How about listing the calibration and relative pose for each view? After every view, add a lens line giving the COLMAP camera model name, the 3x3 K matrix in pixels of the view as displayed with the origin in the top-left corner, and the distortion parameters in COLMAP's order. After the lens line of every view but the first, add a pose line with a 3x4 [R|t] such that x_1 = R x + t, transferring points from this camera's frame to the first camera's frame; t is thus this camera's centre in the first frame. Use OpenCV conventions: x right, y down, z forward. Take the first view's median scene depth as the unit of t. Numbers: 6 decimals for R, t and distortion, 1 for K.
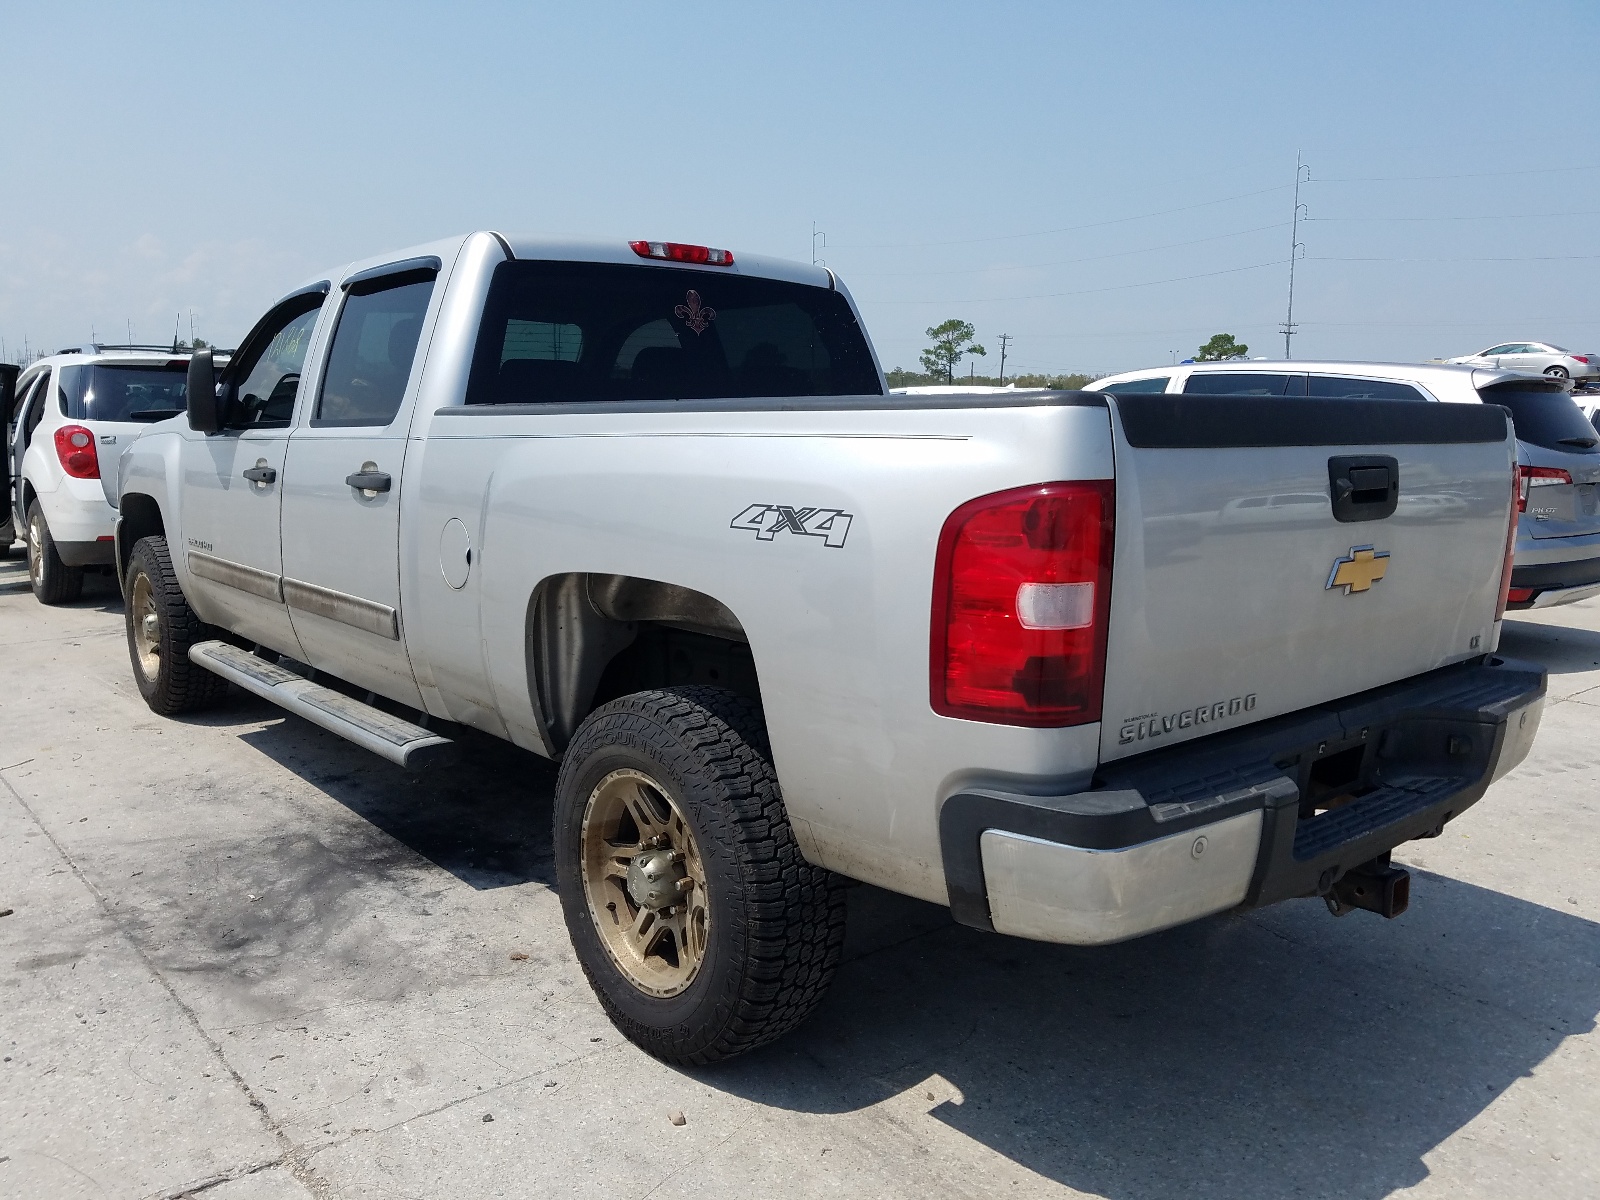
lens RADIAL K [[1218.6, 0, 810.2], [0, 1218.6, 594.5], [0, 0, 1]] dist [0.002806, 0.003505]
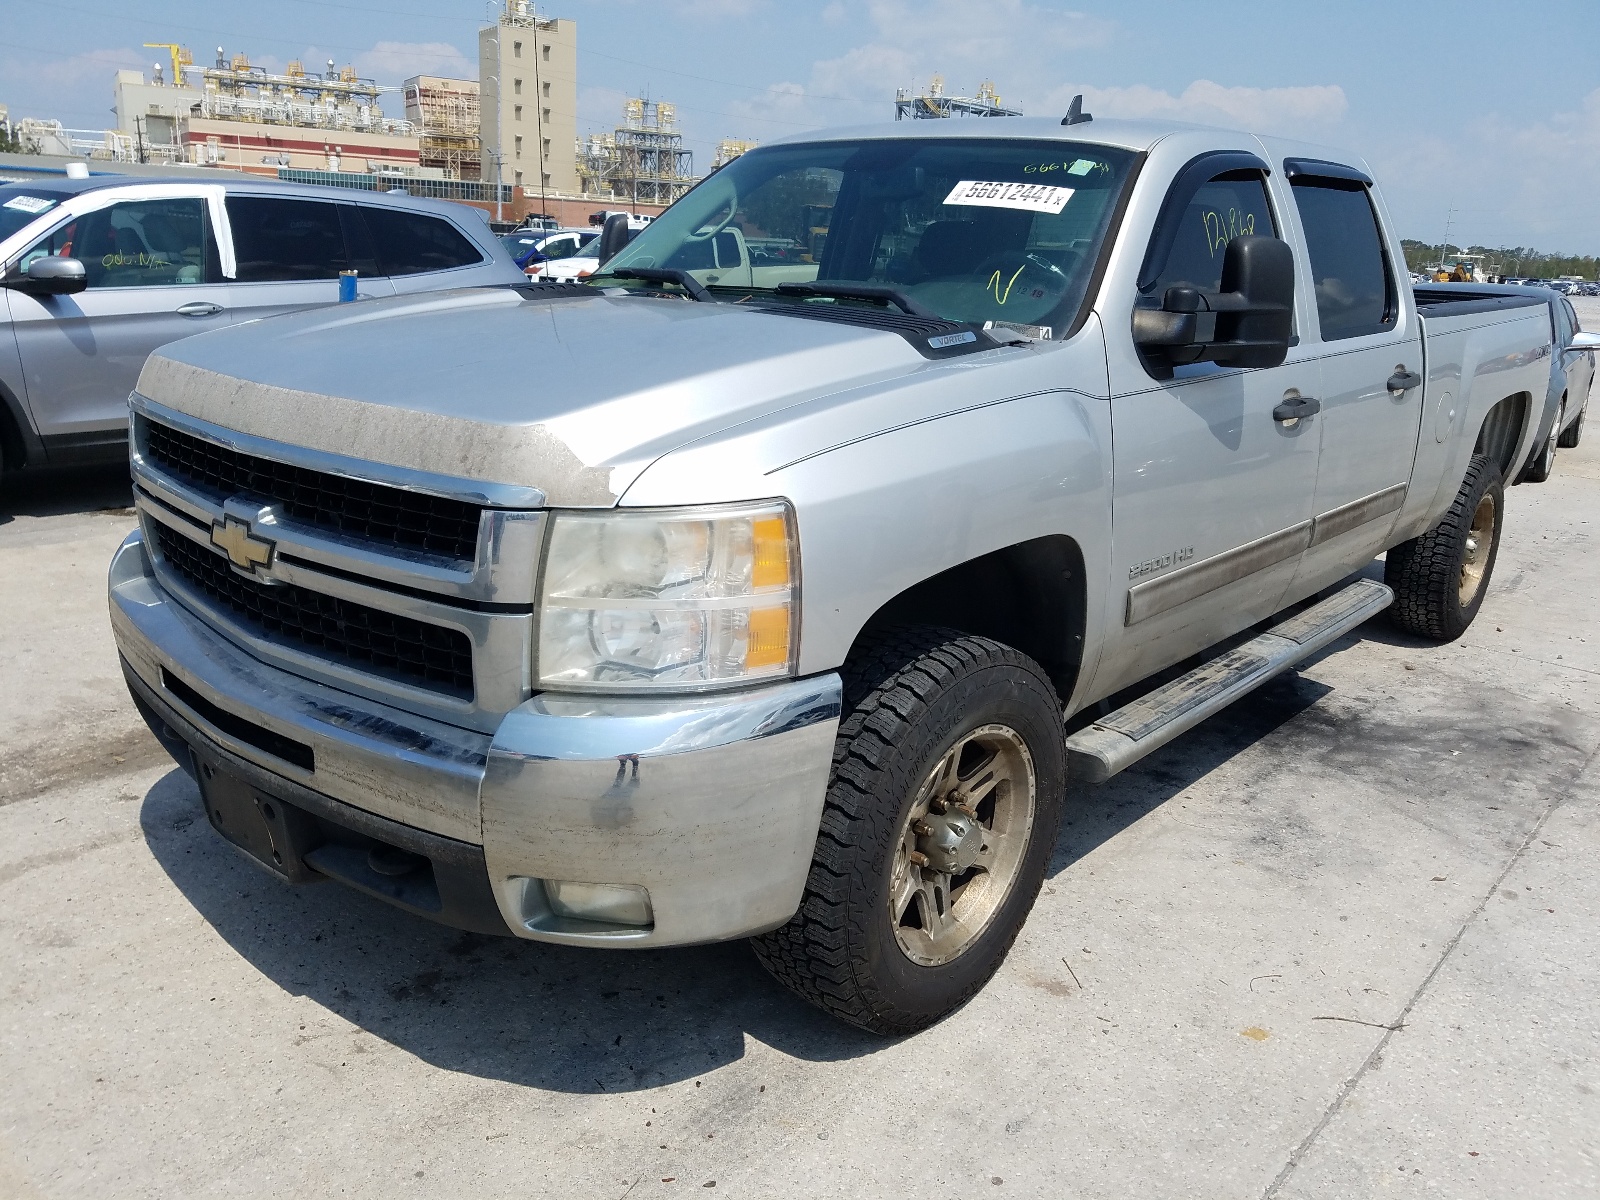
lens RADIAL K [[1218.6, 0, 808.0], [0, 1218.6, 611.2], [0, 0, 1]] dist [0.002806, 0.003505]
pose [[-0.109111, -0.309584, 0.944591, -1.383676], [0.102048, 0.941755, 0.320442, -0.302222], [-0.988778, 0.131357, -0.071163, 1.602540]]
